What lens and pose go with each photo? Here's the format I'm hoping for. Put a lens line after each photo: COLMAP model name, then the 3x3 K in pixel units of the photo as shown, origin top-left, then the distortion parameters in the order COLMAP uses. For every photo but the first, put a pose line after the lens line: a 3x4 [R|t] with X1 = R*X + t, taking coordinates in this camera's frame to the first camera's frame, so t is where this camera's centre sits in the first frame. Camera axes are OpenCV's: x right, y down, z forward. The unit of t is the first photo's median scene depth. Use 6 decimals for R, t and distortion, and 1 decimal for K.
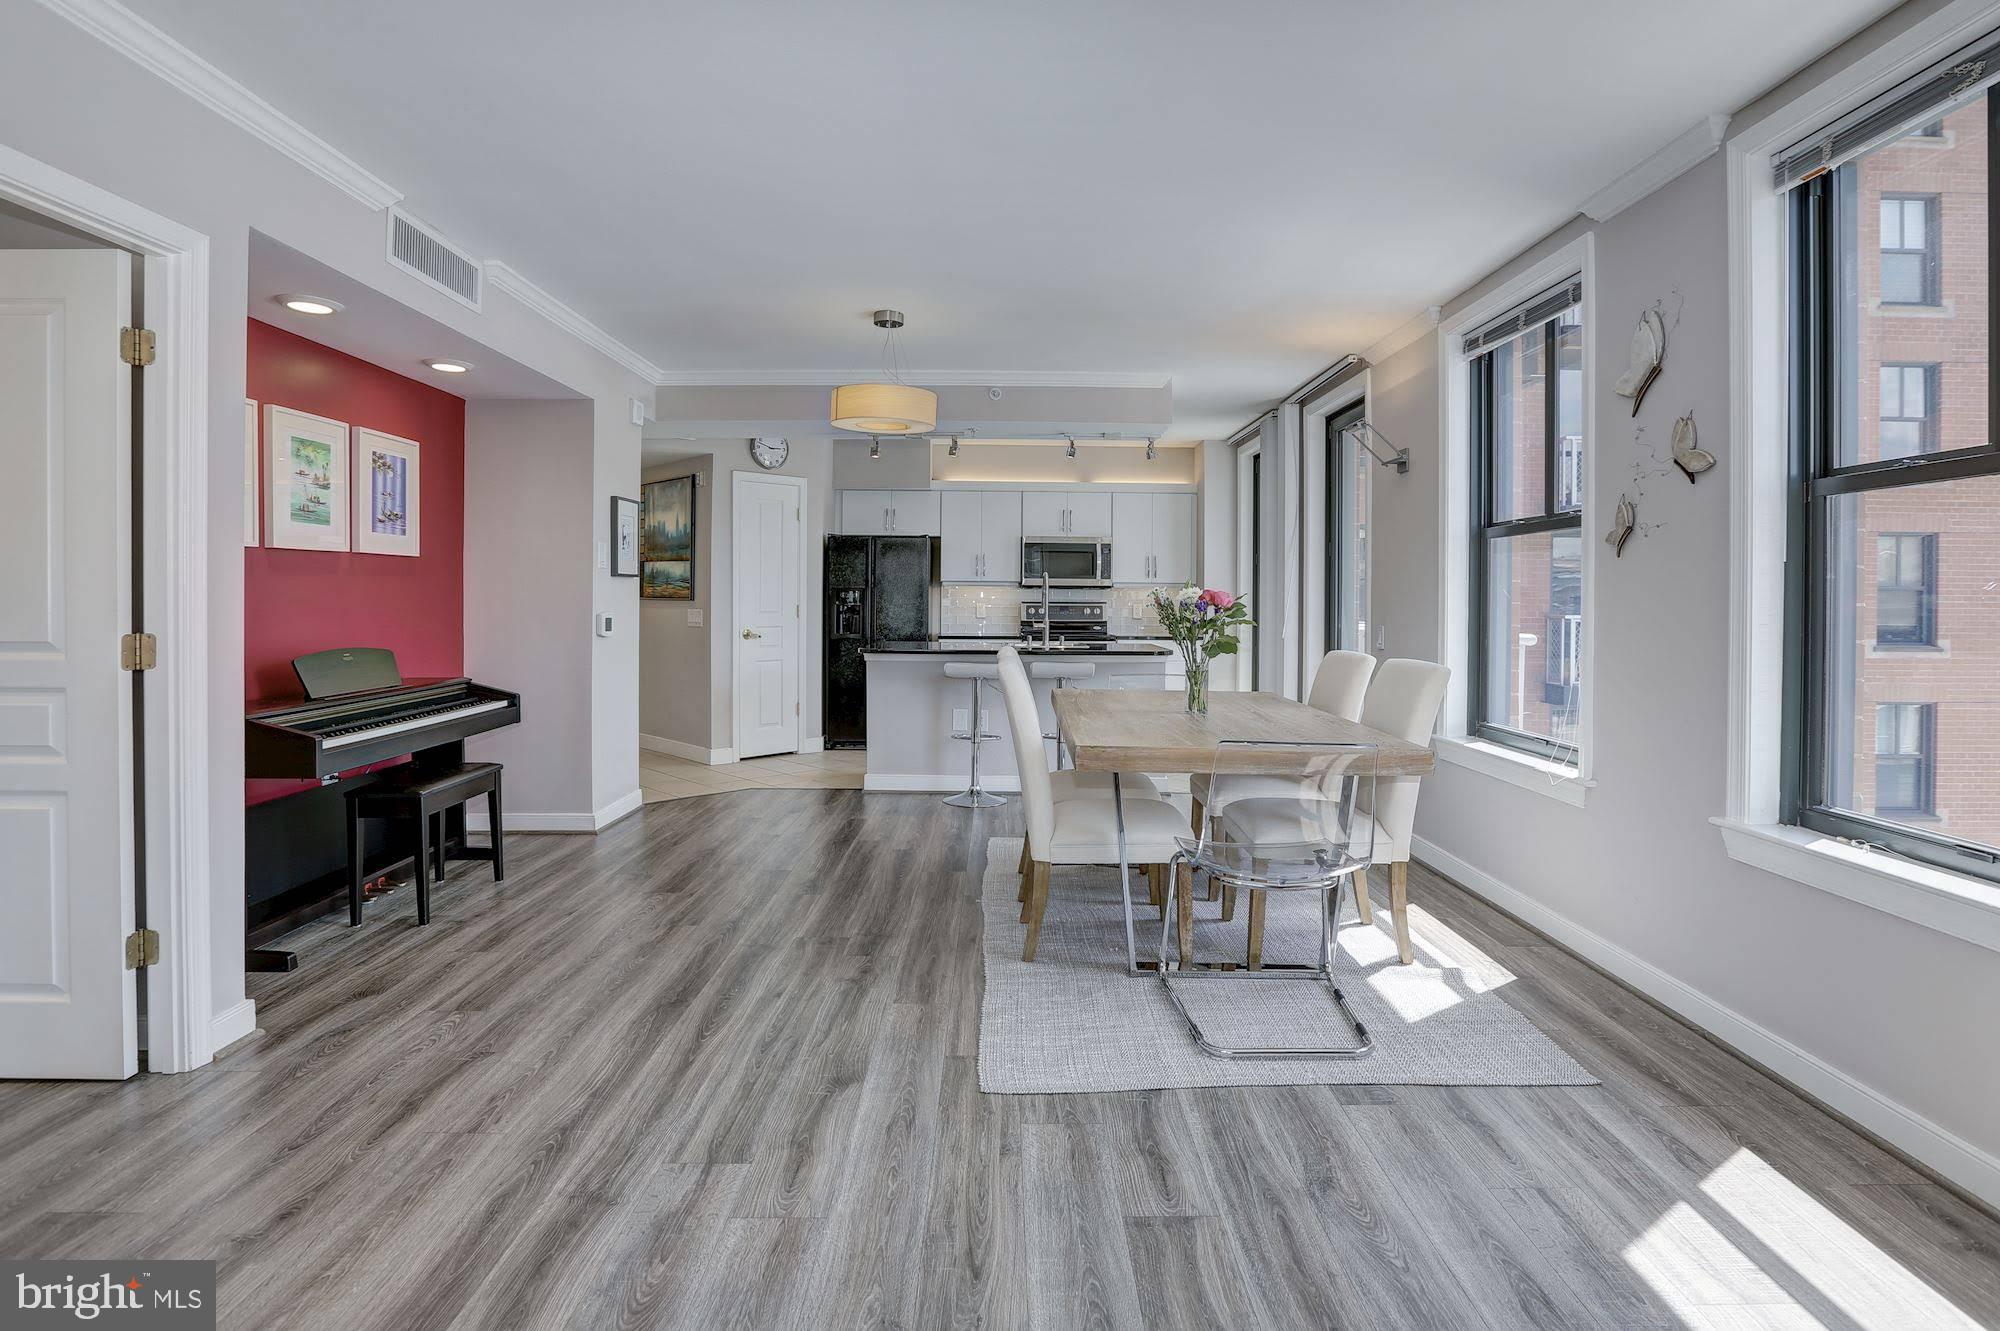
lens RADIAL K [[974.2, 0, 996.6], [0, 974.2, 600.2], [0, 0, 1]] dist [-0.037123, 0.010756]
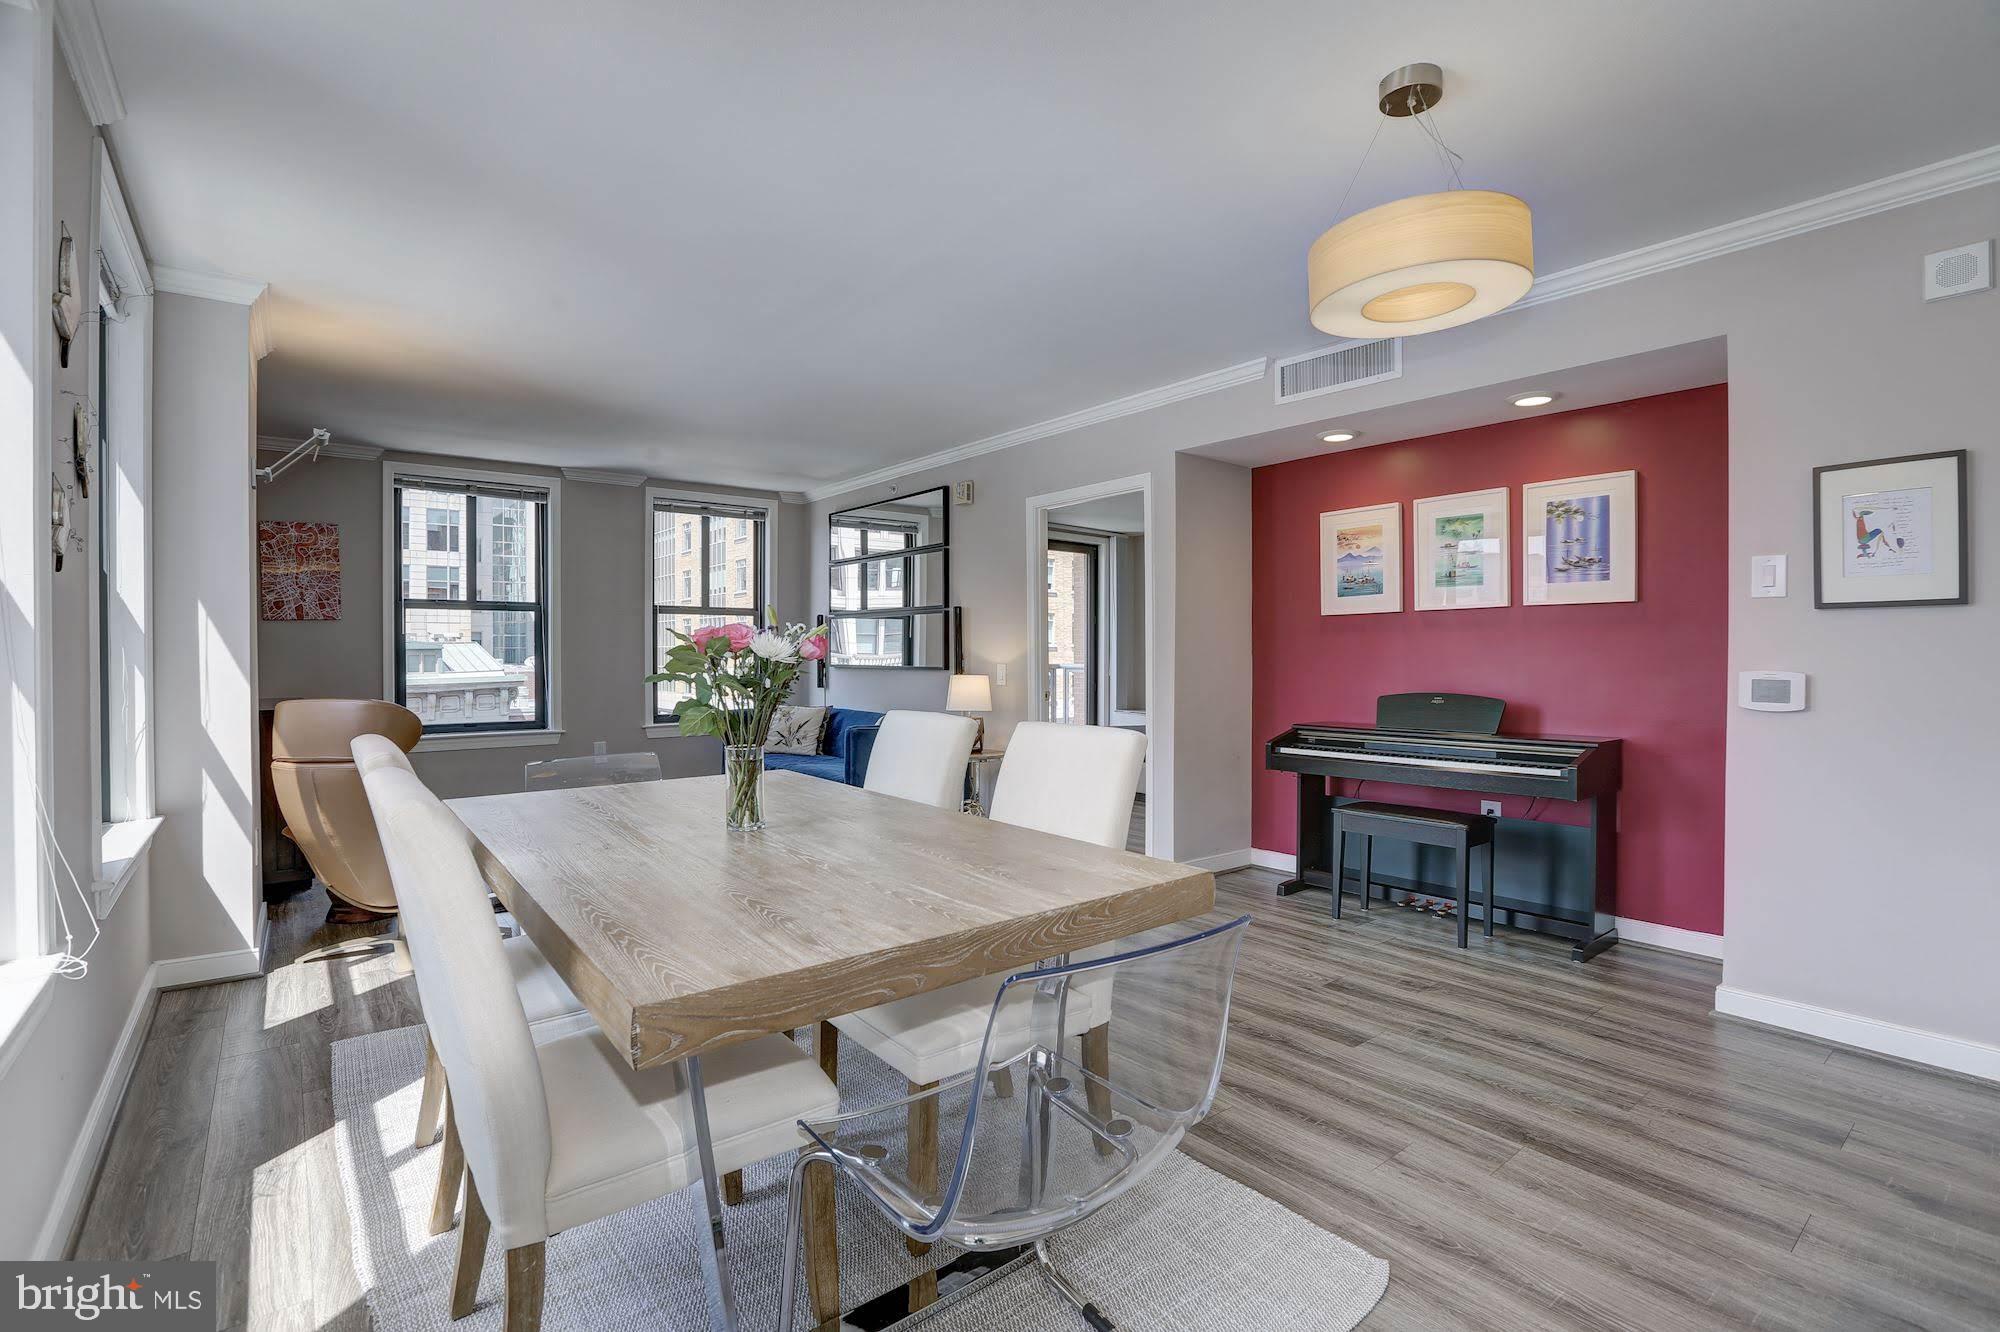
lens RADIAL K [[928.7, 0, 993.1], [0, 928.7, 665.4], [0, 0, 1]] dist [-0.045673, 0.014196]
pose [[-0.785526, 0.002751, -0.618822, 0.374894], [-0.005841, 0.999913, 0.011859, 0.006118], [0.618801, 0.012930, -0.785441, 1.326295]]
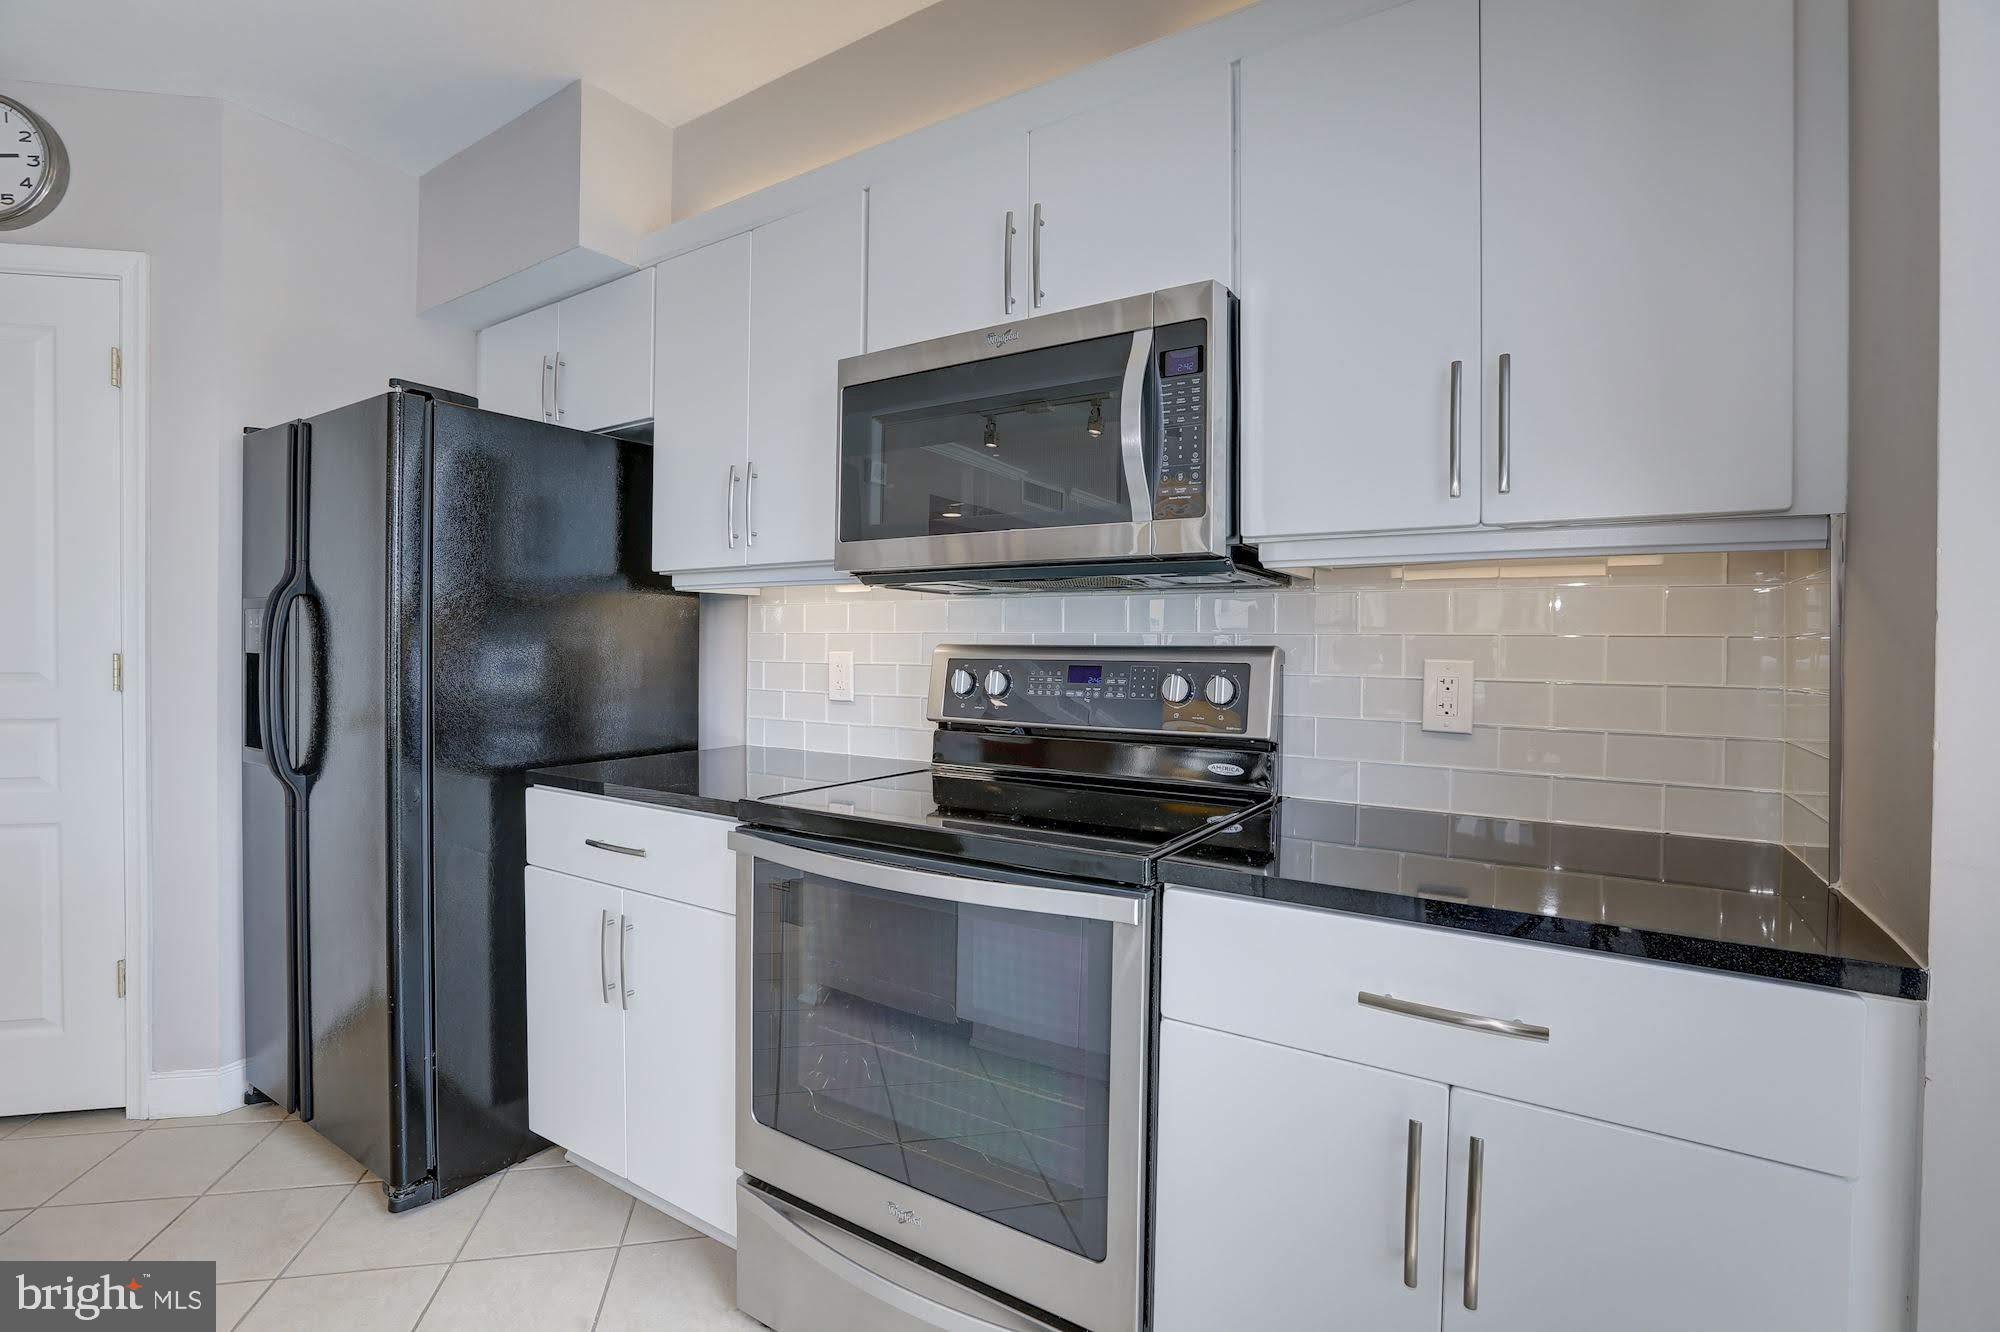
lens RADIAL K [[928.7, 0, 974.6], [0, 928.7, 655.4], [0, 0, 1]] dist [-0.045673, 0.014196]
pose [[0.829705, 0.008760, -0.558134, 0.334721], [-0.000410, 0.999886, 0.015084, 0.001956], [0.558203, -0.012287, 0.829614, 1.588785]]
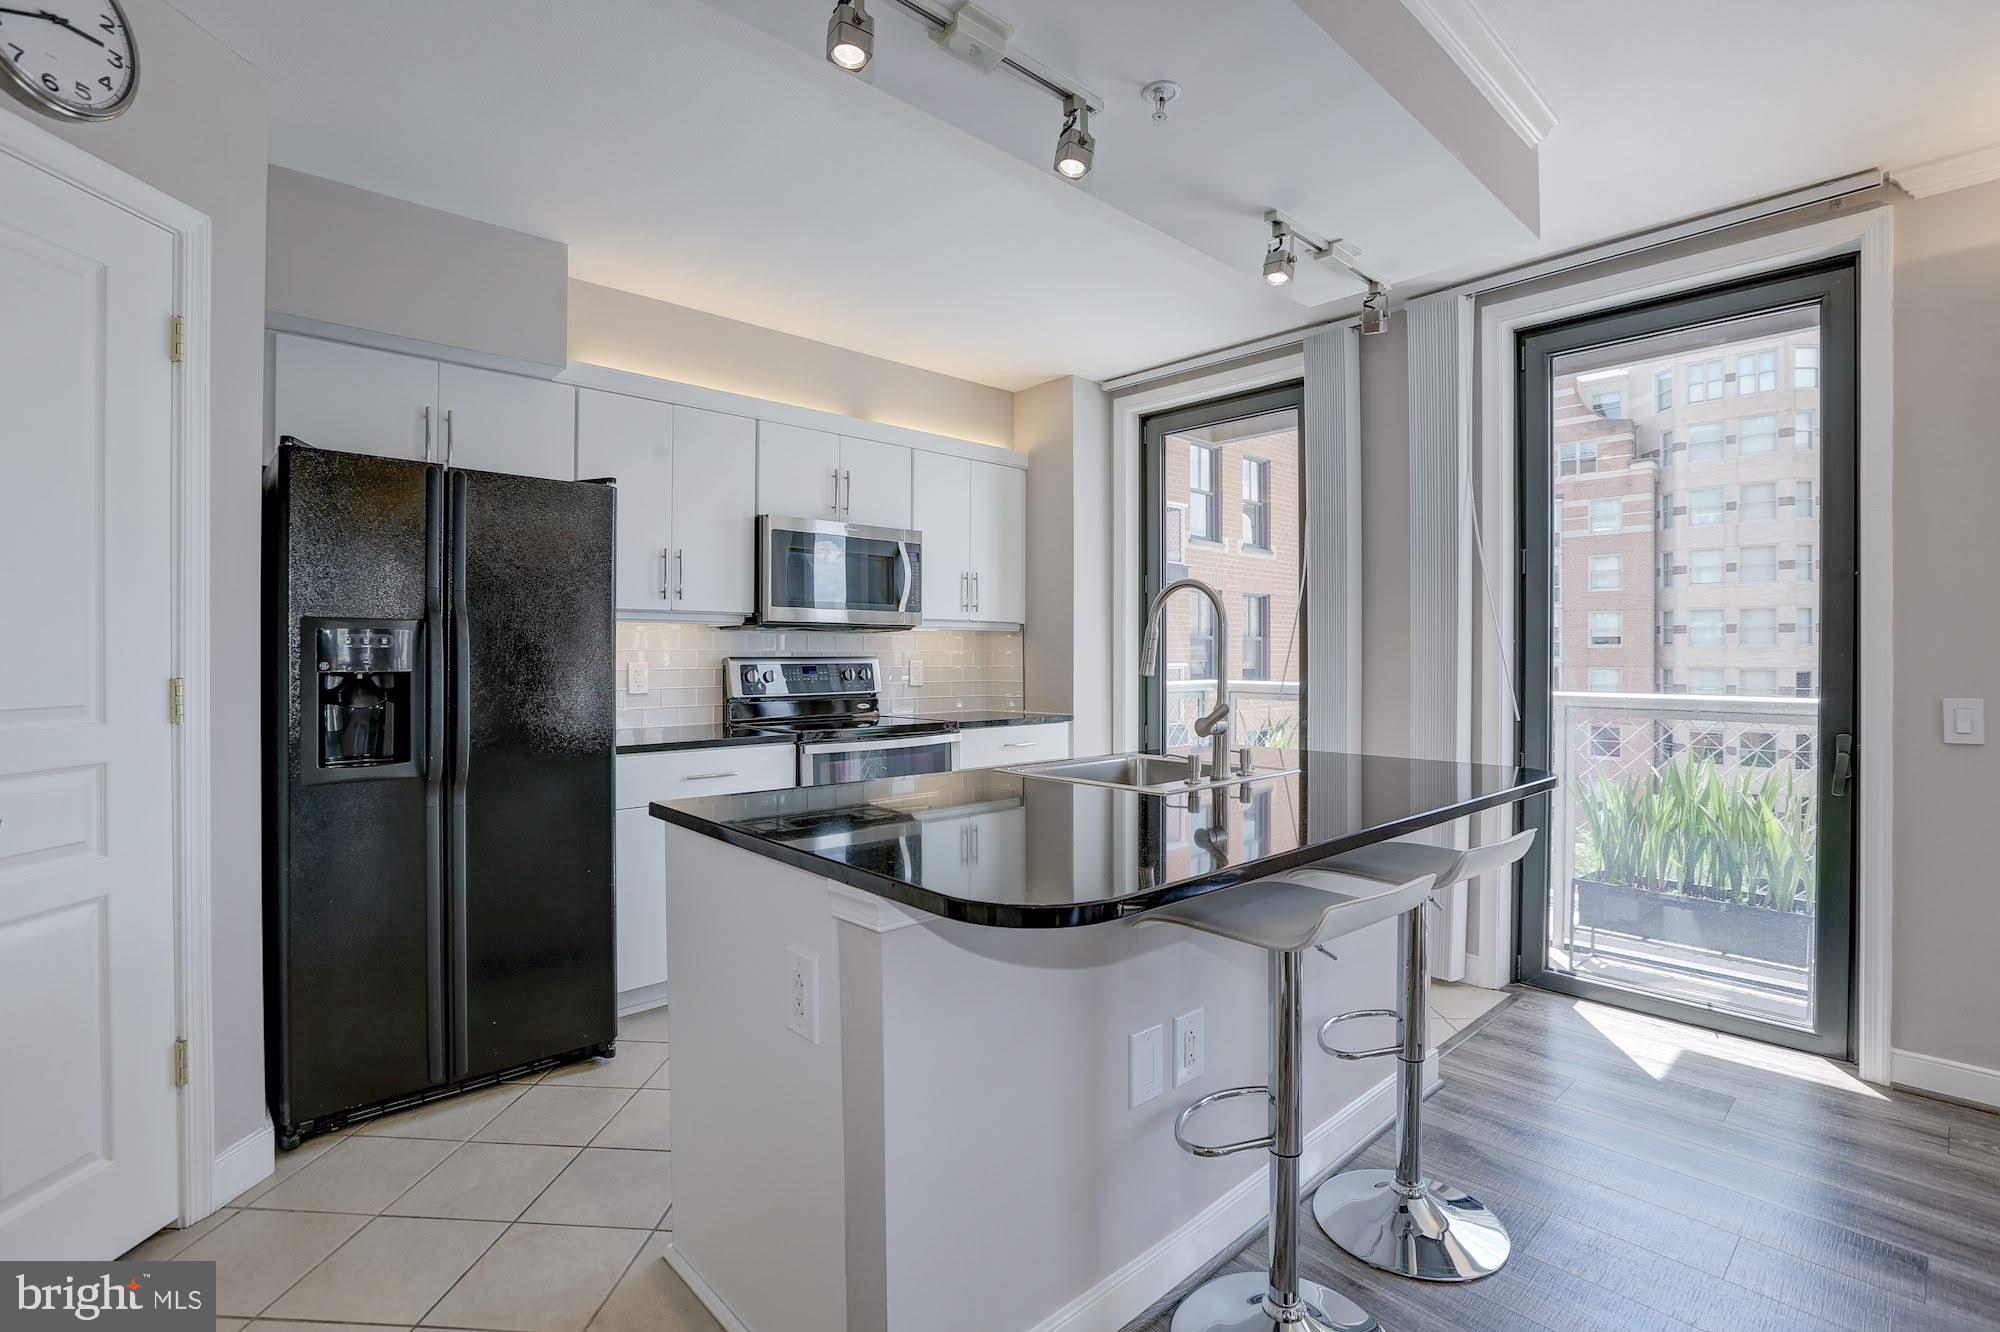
lens RADIAL K [[928.7, 0, 986.2], [0, 928.7, 656.9], [0, 0, 1]] dist [-0.045673, 0.014196]
pose [[0.737739, -0.007009, 0.675049, -0.359477], [0.003522, 0.999972, 0.006534, -0.002039], [-0.675076, -0.002443, 0.737744, 1.164166]]
